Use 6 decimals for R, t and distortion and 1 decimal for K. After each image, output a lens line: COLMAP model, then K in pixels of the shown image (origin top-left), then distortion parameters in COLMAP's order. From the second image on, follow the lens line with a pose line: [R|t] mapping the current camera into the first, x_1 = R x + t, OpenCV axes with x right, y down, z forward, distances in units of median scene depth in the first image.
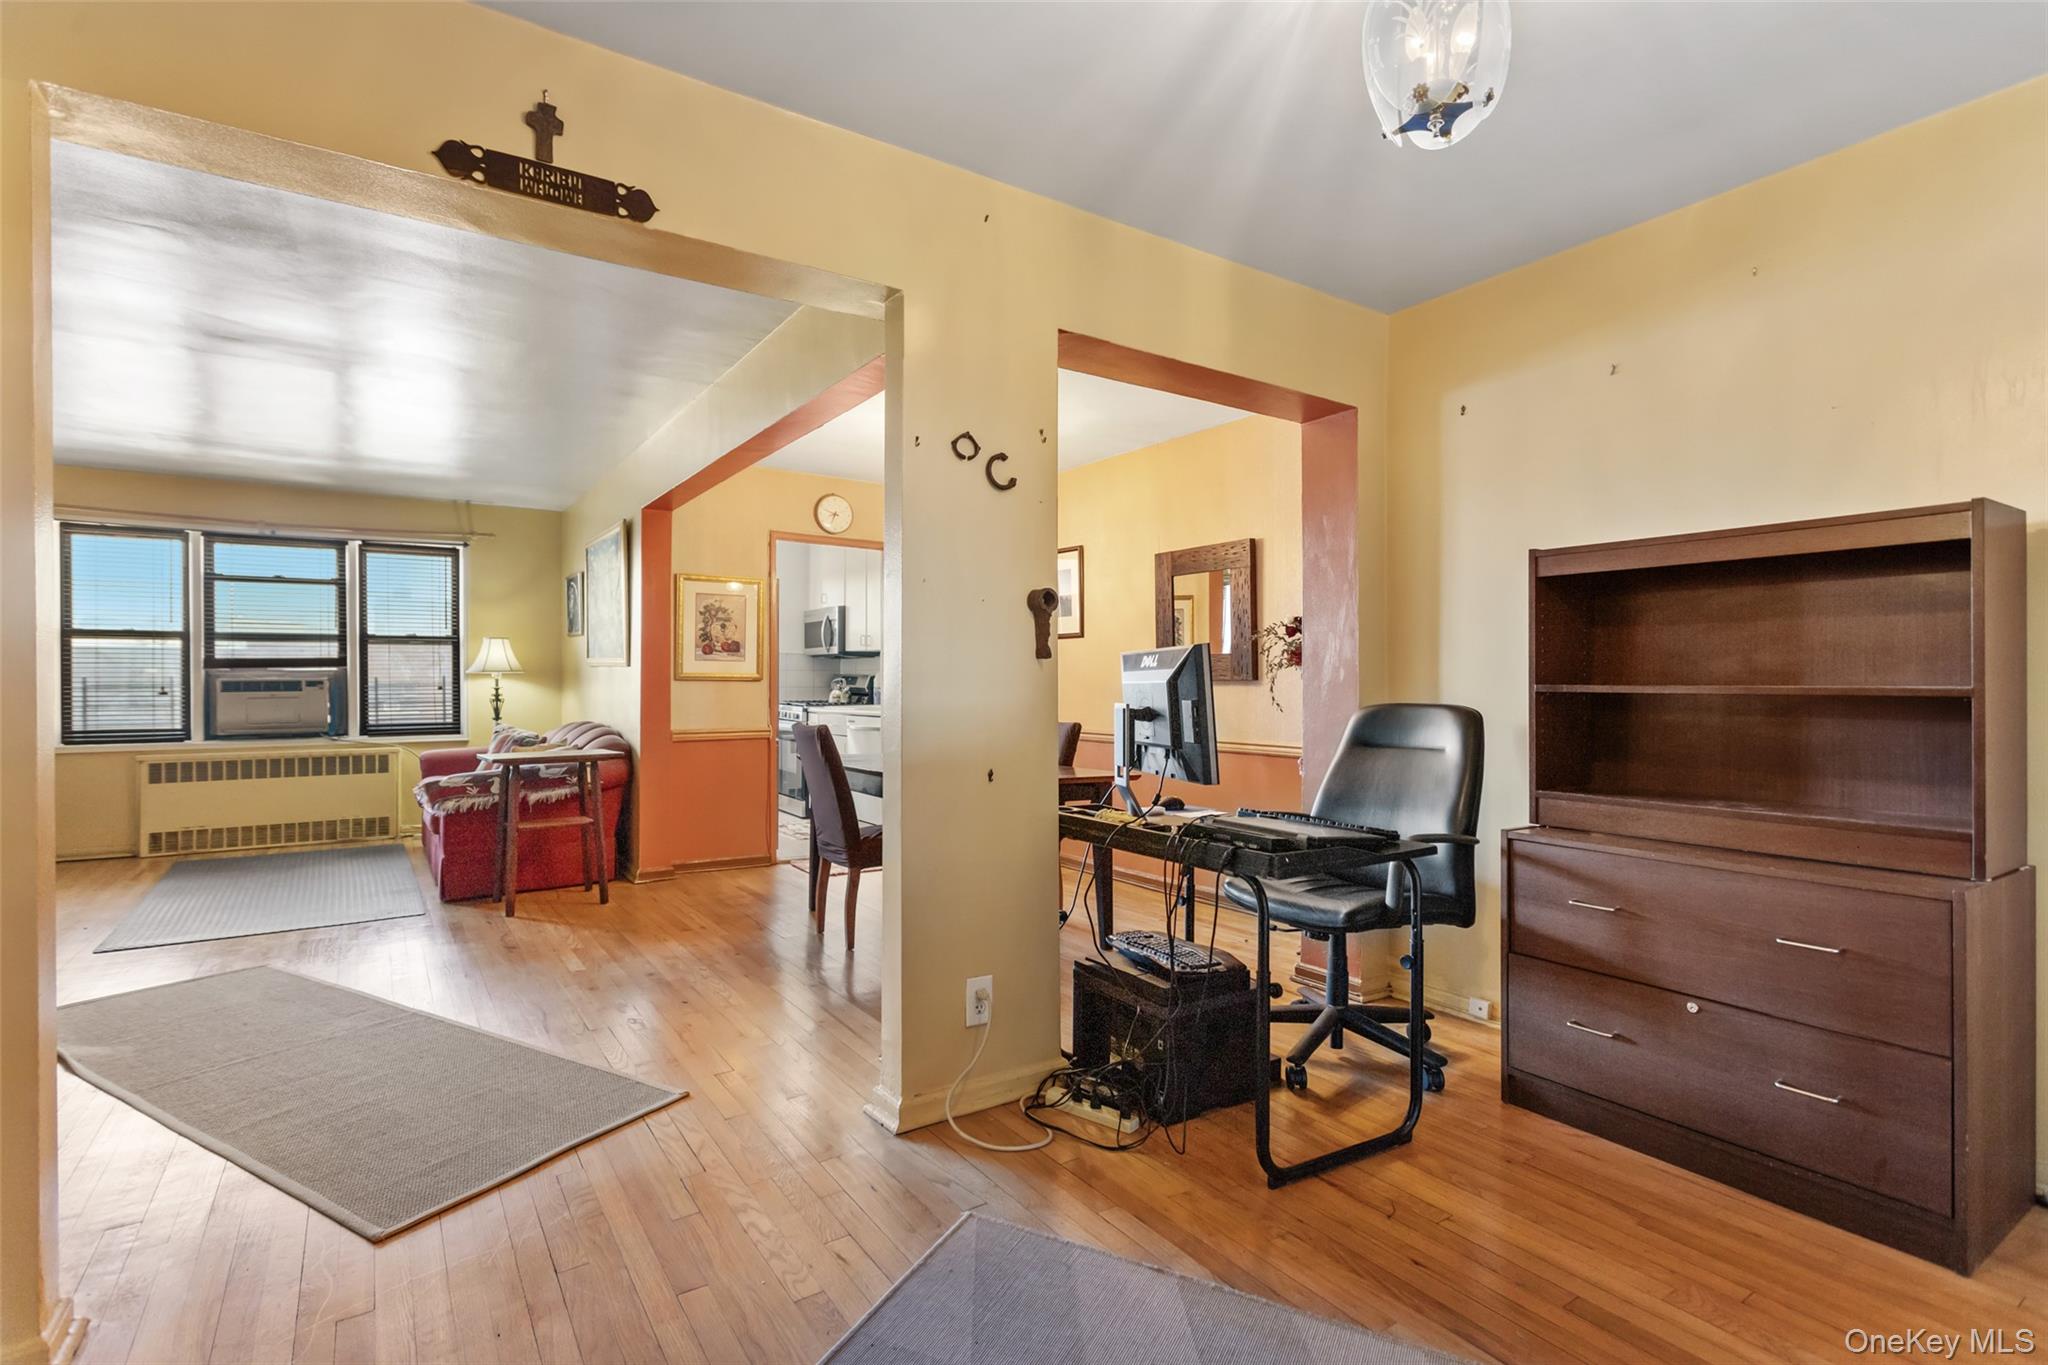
lens RADIAL K [[975.2, 0, 1014.5], [0, 975.2, 679.9], [0, 0, 1]] dist [0.002132, 0.003112]
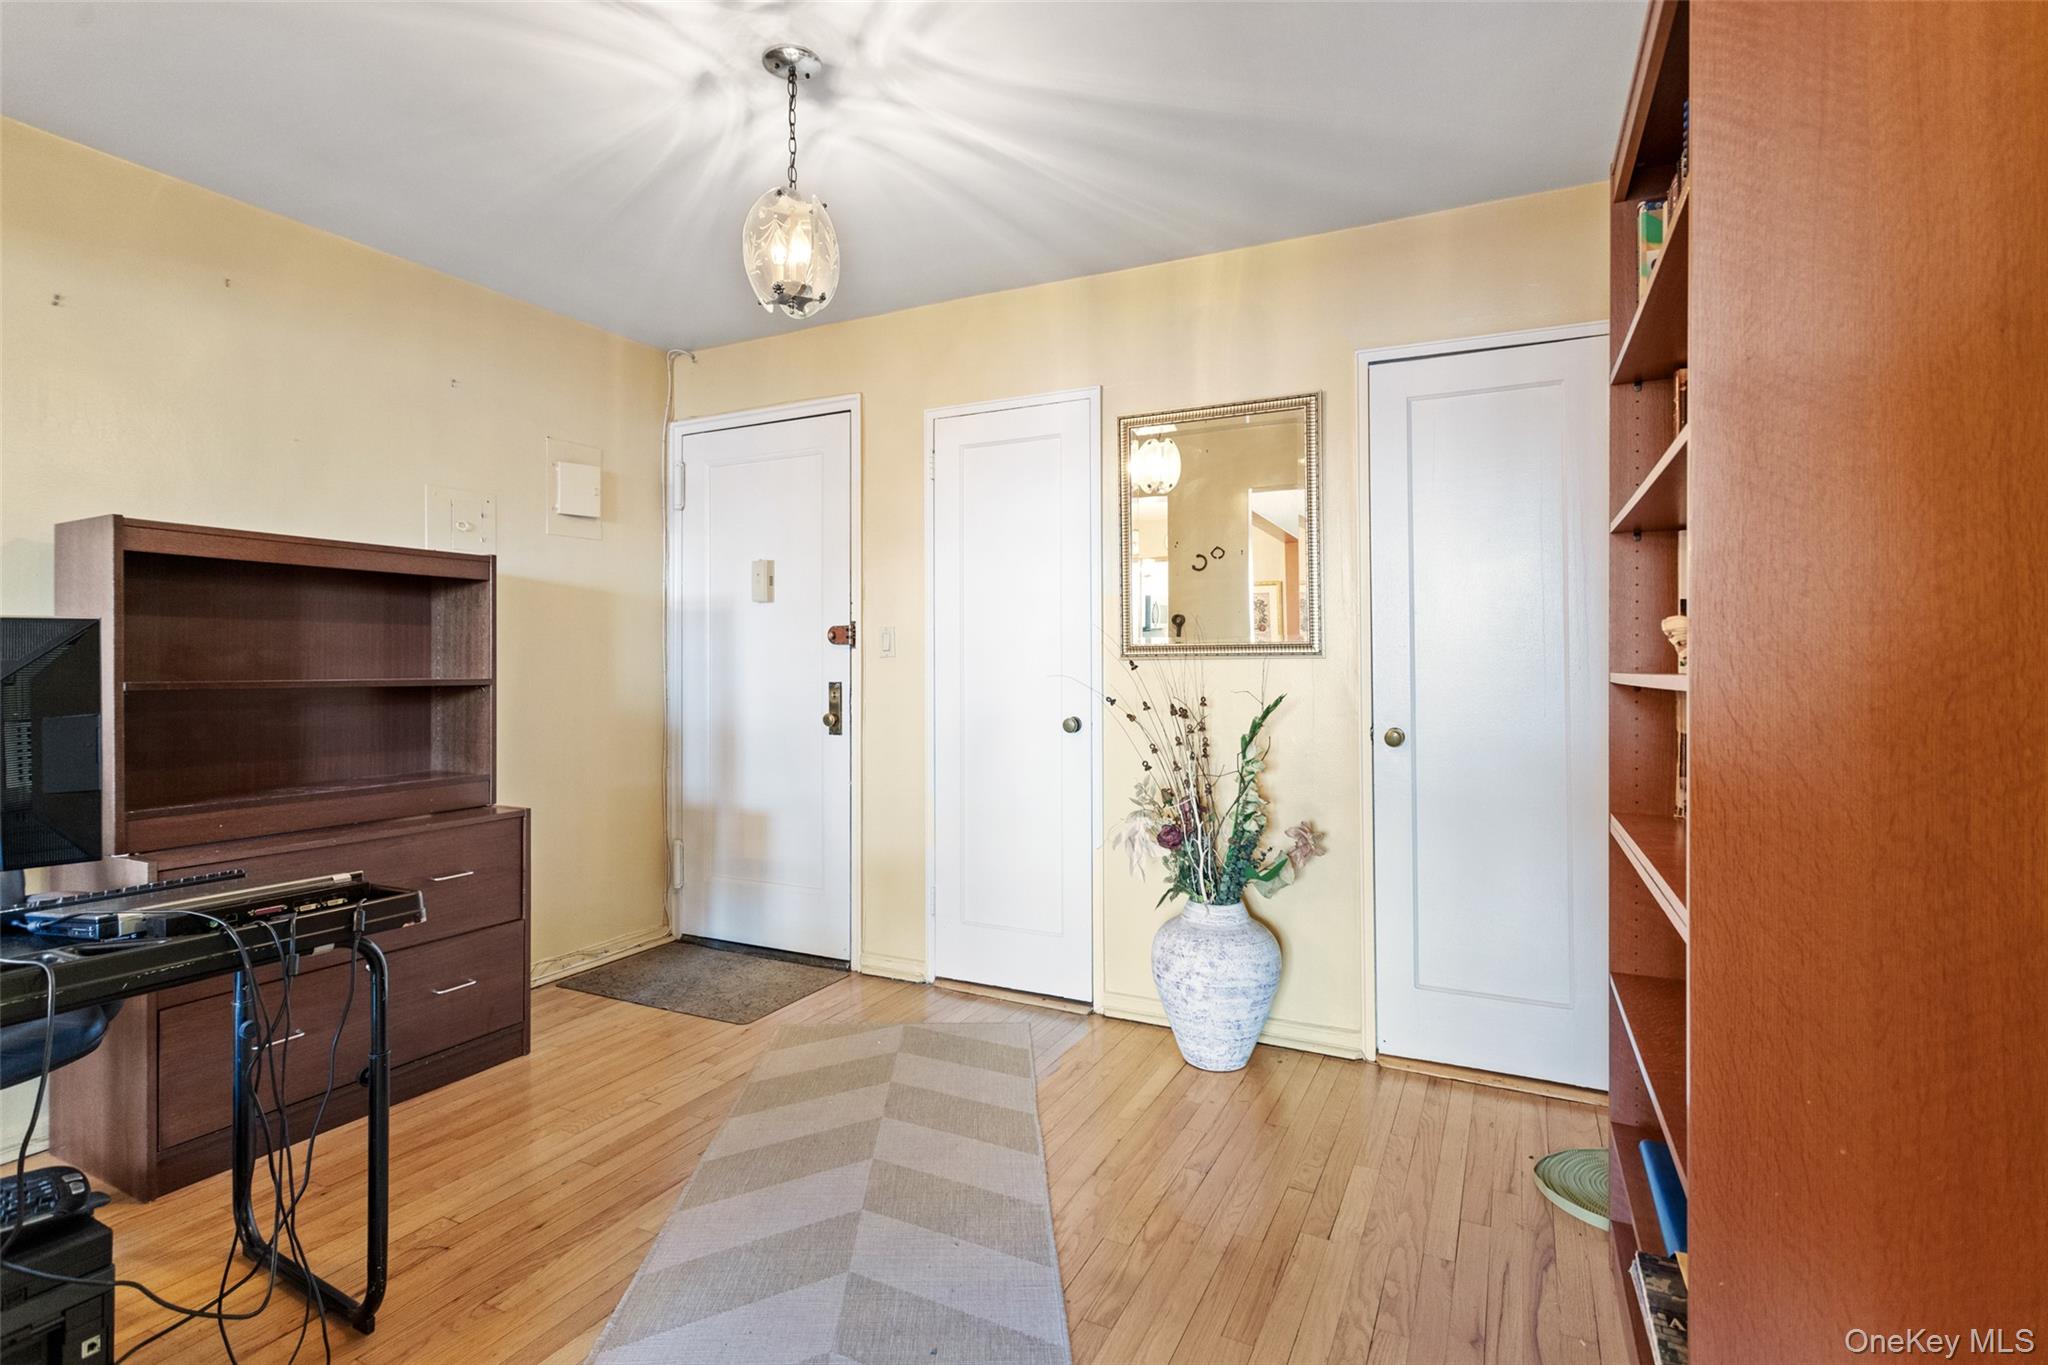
lens RADIAL K [[975.2, 0, 1025.3], [0, 975.2, 650.3], [0, 0, 1]] dist [0.002132, 0.003112]
pose [[-0.501713, 0.018250, 0.864842, -0.224061], [0.000165, 0.999779, -0.021002, -0.001673], [-0.865034, -0.010394, -0.501605, 0.309998]]
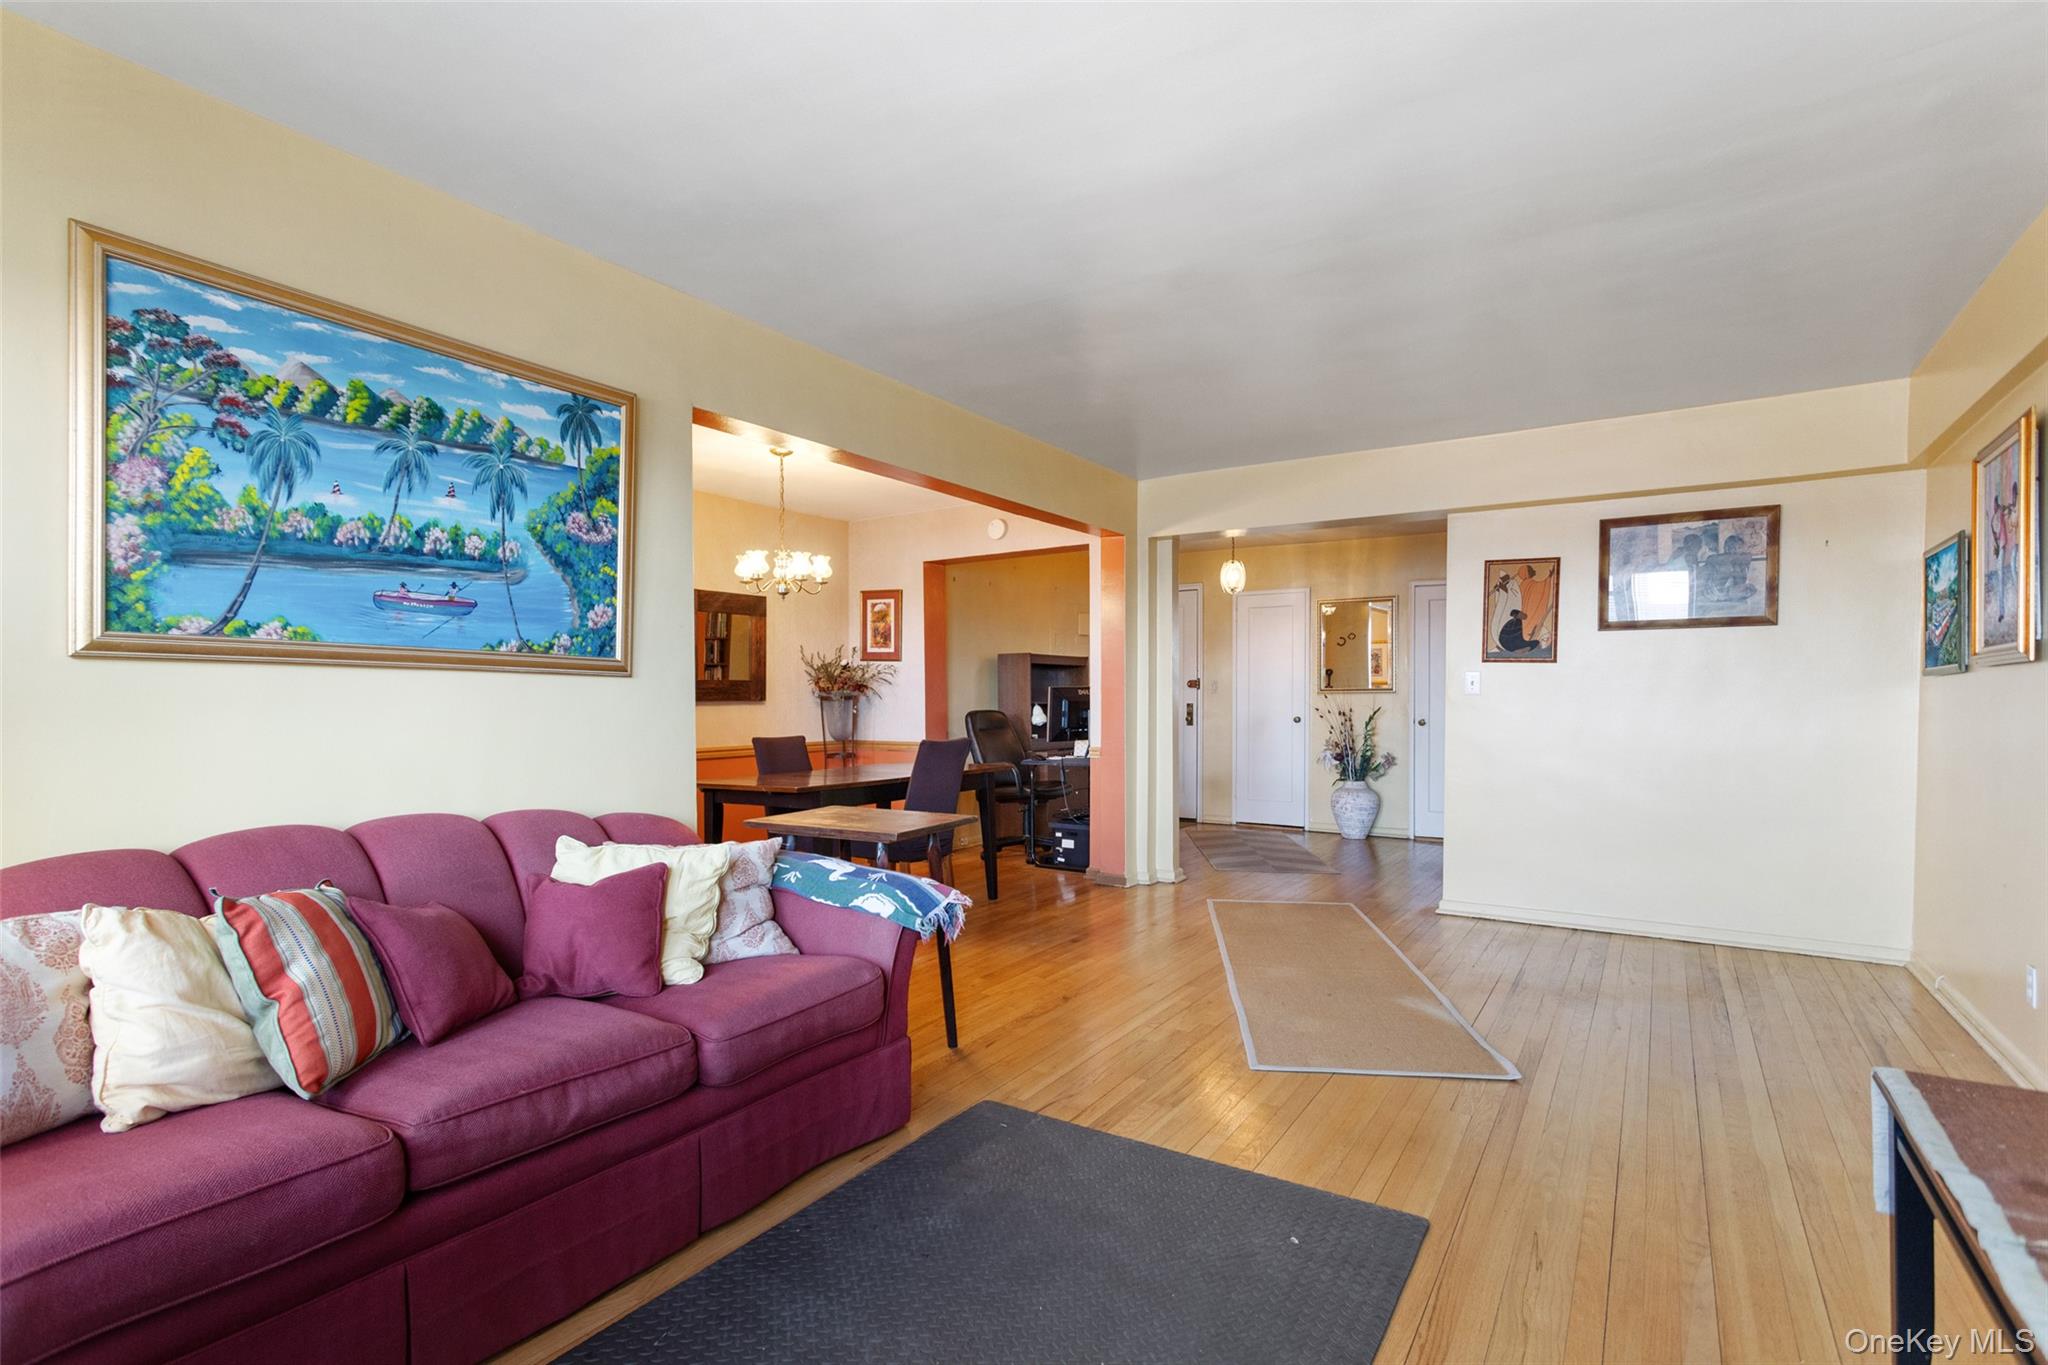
lens RADIAL K [[975.2, 0, 1014.3], [0, 975.2, 719.2], [0, 0, 1]] dist [0.002132, 0.003112]
pose [[-0.393587, -0.018919, 0.919093, -0.836047], [0.000574, 0.999783, 0.020826, -0.001444], [-0.919287, 0.008724, -0.393491, 0.884145]]
